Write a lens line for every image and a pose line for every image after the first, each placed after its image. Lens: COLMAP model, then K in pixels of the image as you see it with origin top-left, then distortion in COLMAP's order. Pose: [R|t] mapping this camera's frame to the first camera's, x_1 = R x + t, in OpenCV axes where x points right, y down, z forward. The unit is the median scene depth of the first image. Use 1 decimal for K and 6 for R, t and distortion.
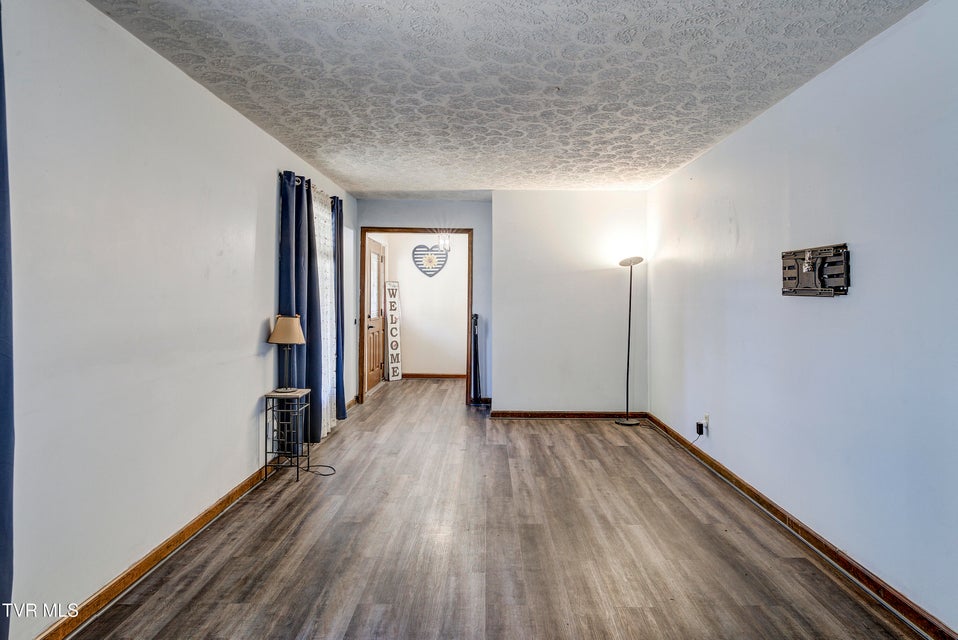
lens RADIAL K [[542.9, 0, 477.0], [0, 542.9, 283.4], [0, 0, 1]] dist [0.002016, 0.000282]
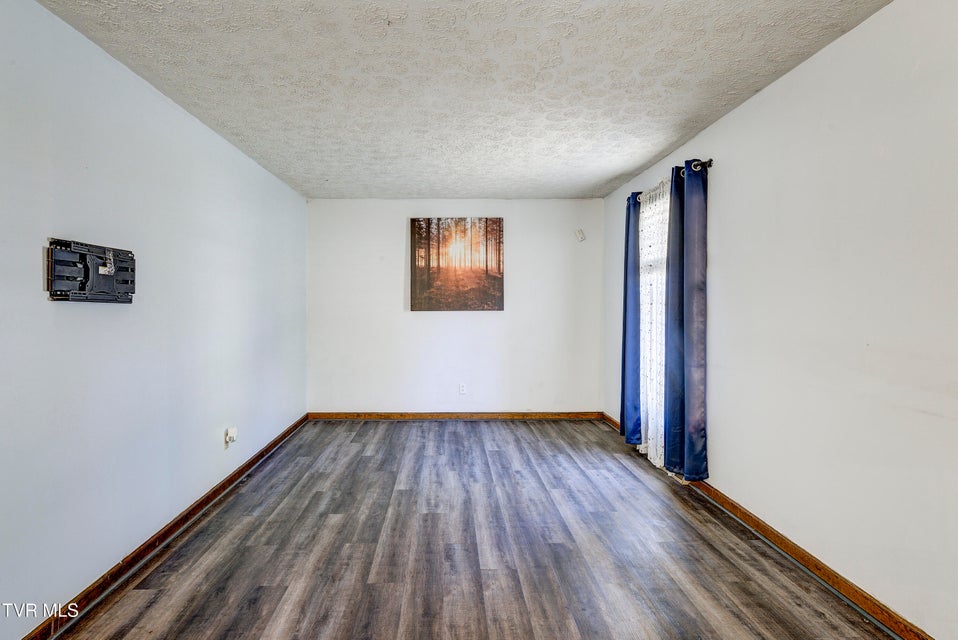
lens RADIAL K [[524.0, 0, 477.3], [0, 524.0, 308.4], [0, 0, 1]] dist [-0.000196, 0.000039]
pose [[-0.996892, 0.001003, -0.078772, 0.090067], [0.002177, 0.999888, -0.014822, 0.044795], [0.078749, -0.014947, -0.996782, 1.806606]]
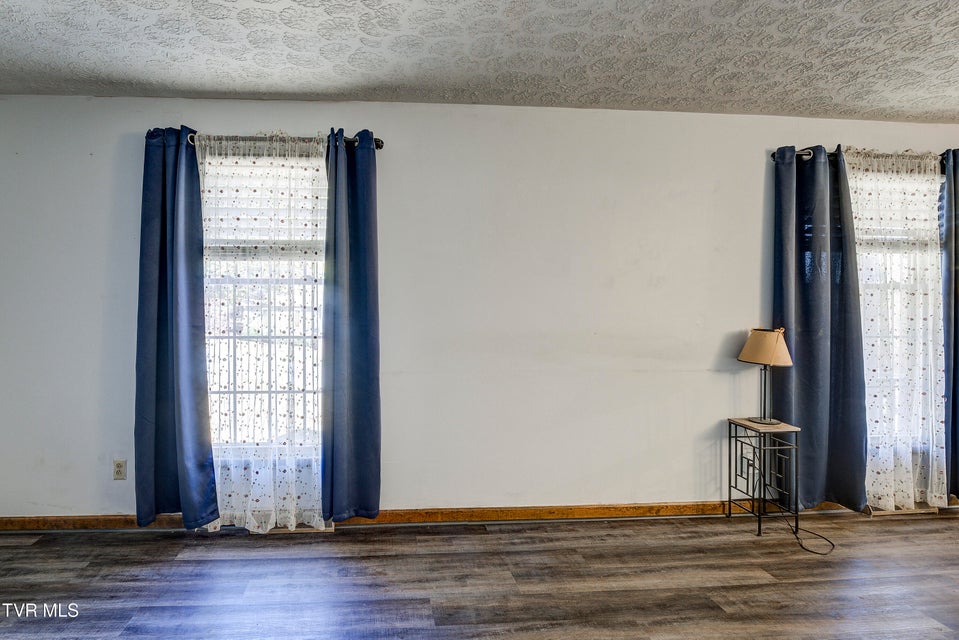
lens RADIAL K [[459.7, 0, 396.8], [0, 459.7, 307.2], [0, 0, 1]] dist [-0.013898, 0.000254]
pose [[0.079319, 0.008757, -0.996811, 0.399335], [0.019739, 0.999752, 0.010354, 0.011700], [0.996654, -0.020498, 0.079127, 0.569674]]
